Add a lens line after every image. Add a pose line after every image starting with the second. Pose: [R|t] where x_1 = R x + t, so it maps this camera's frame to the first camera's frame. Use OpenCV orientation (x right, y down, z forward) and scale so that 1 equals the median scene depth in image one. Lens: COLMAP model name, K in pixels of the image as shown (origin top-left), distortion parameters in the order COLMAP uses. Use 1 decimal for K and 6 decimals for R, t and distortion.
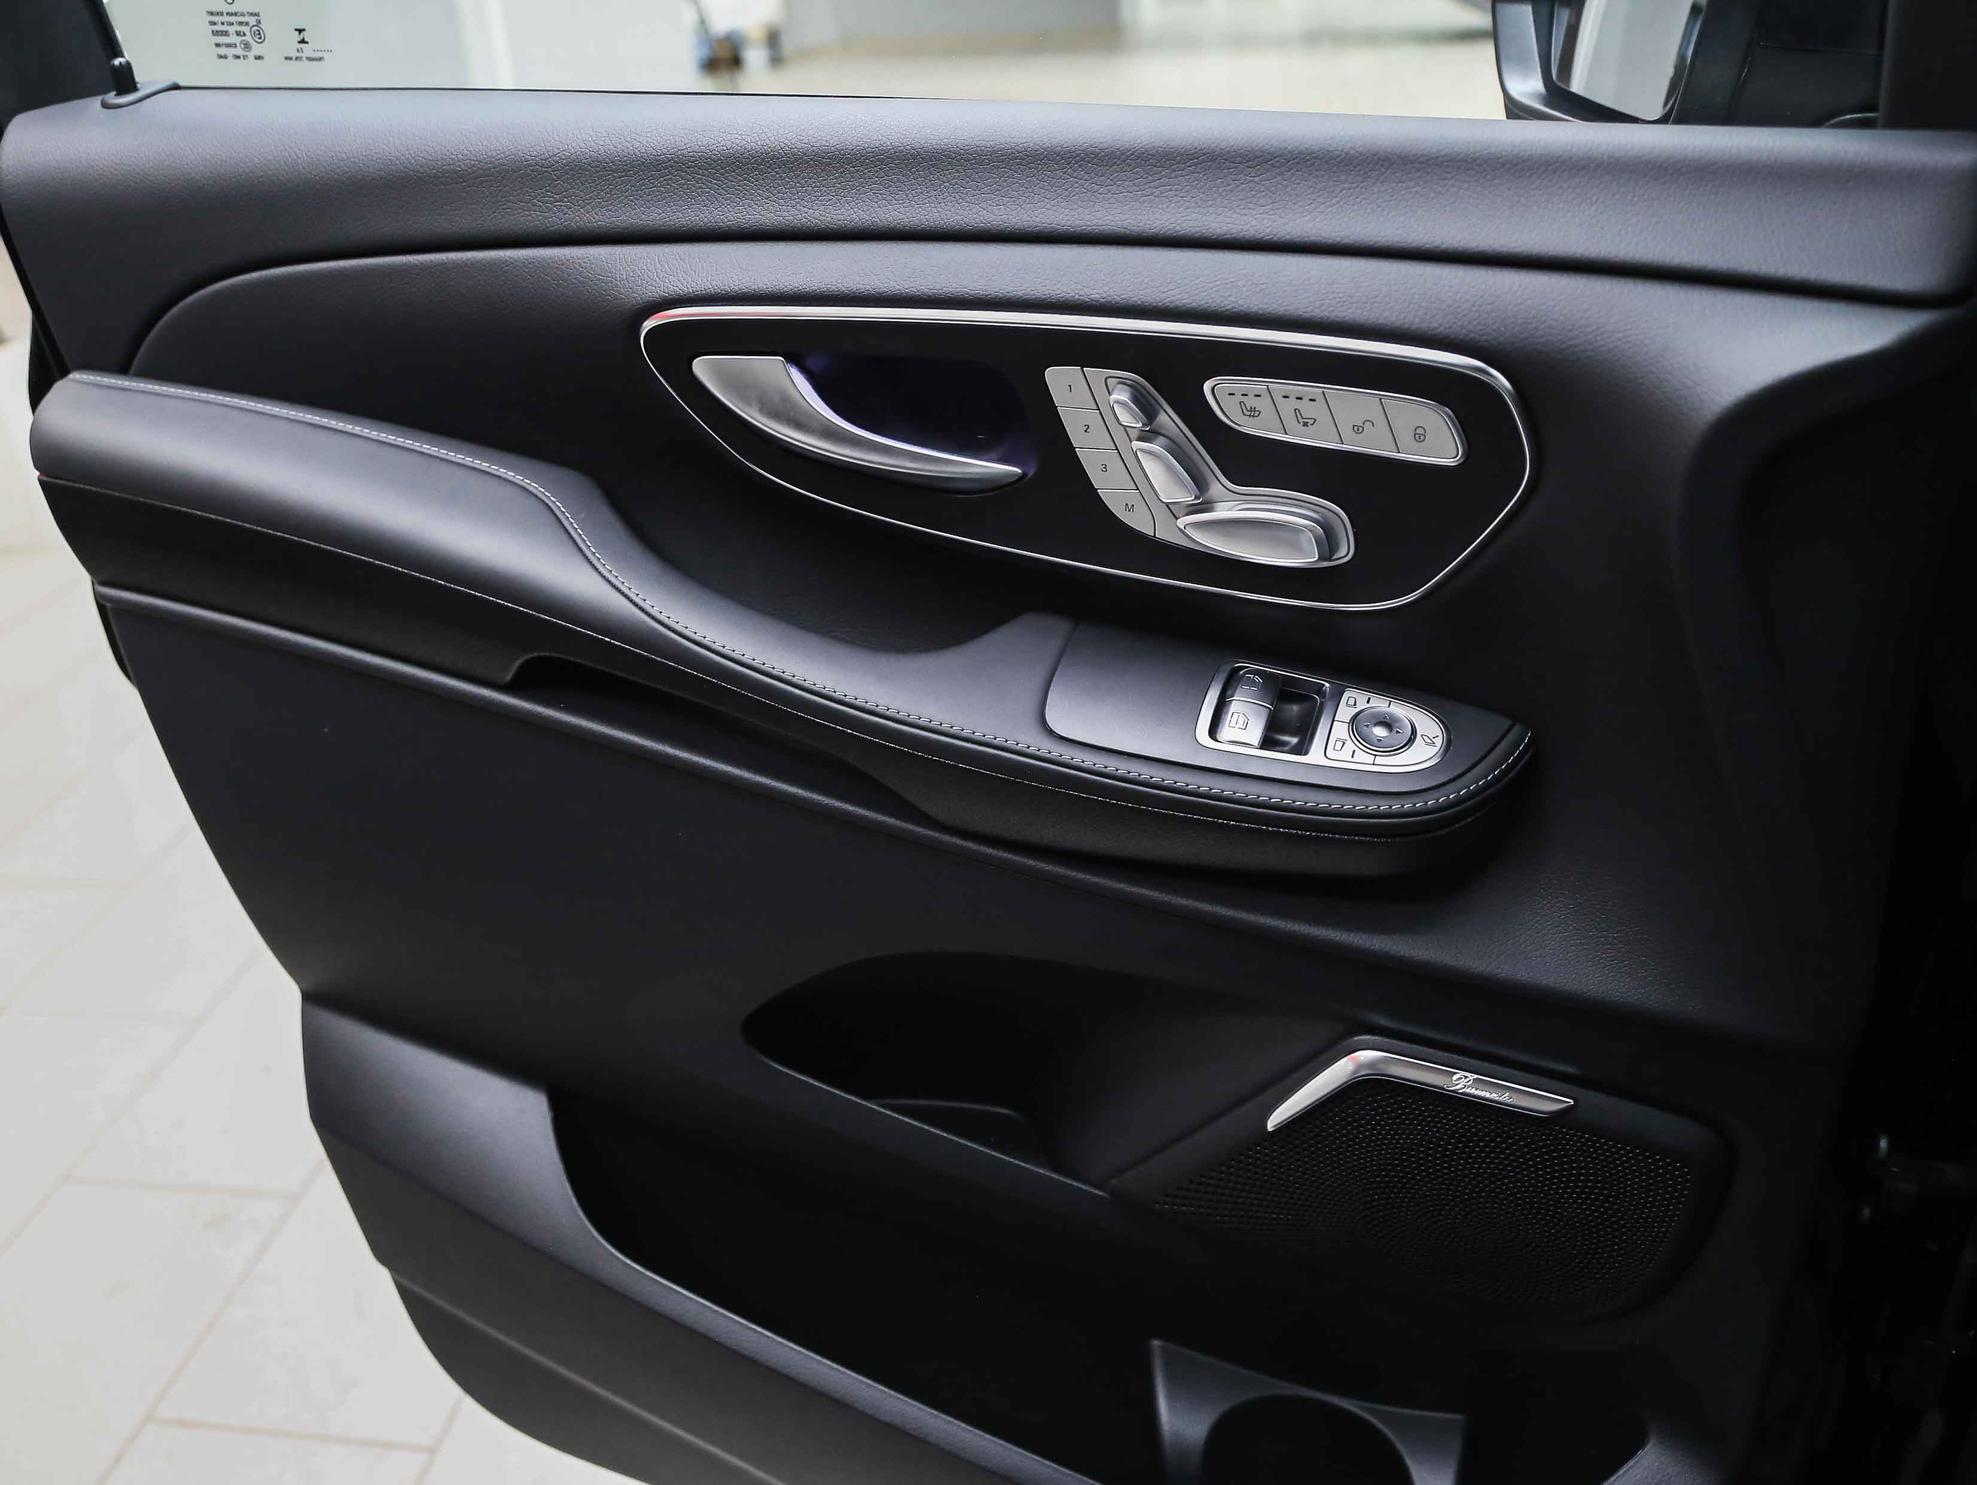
lens RADIAL K [[1749.2, 0, 988.5], [0, 1749.2, 742.5], [0, 0, 1]] dist [-0.047096, -0.005196]
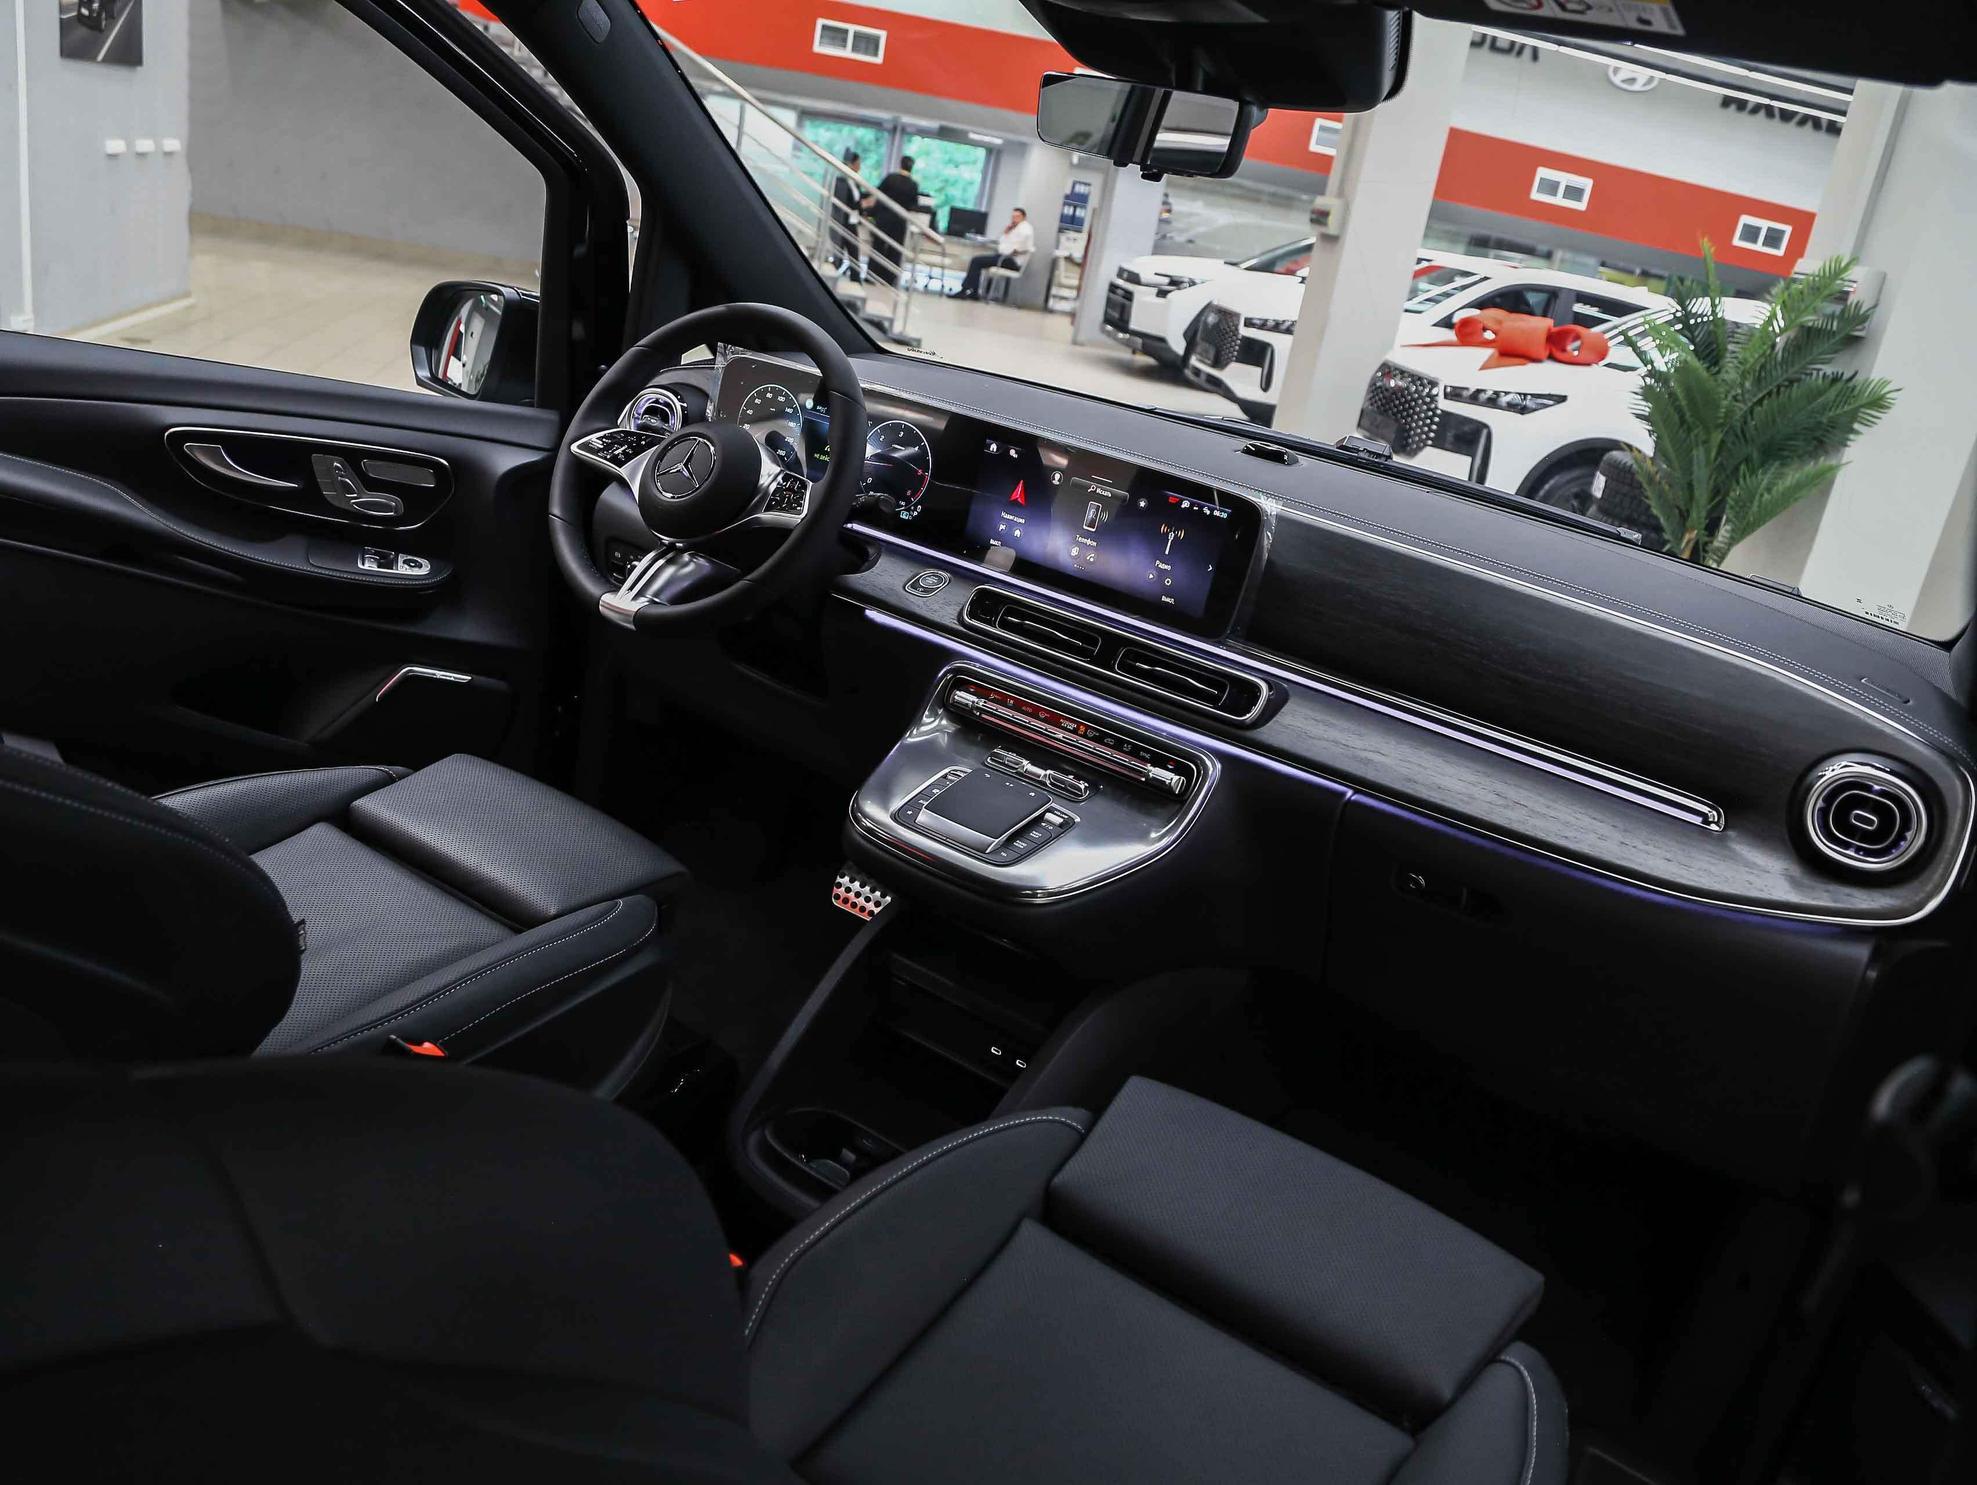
lens RADIAL K [[1509.6, 0, 988.5], [0, 1509.6, 742.5], [0, 0, 1]] dist [-0.133635, 0.089510]
pose [[0.700264, -0.060431, 0.711322, -1.074782], [0.095199, 0.995416, -0.009153, 0.477069], [-0.707508, 0.074126, 0.702807, -1.827725]]
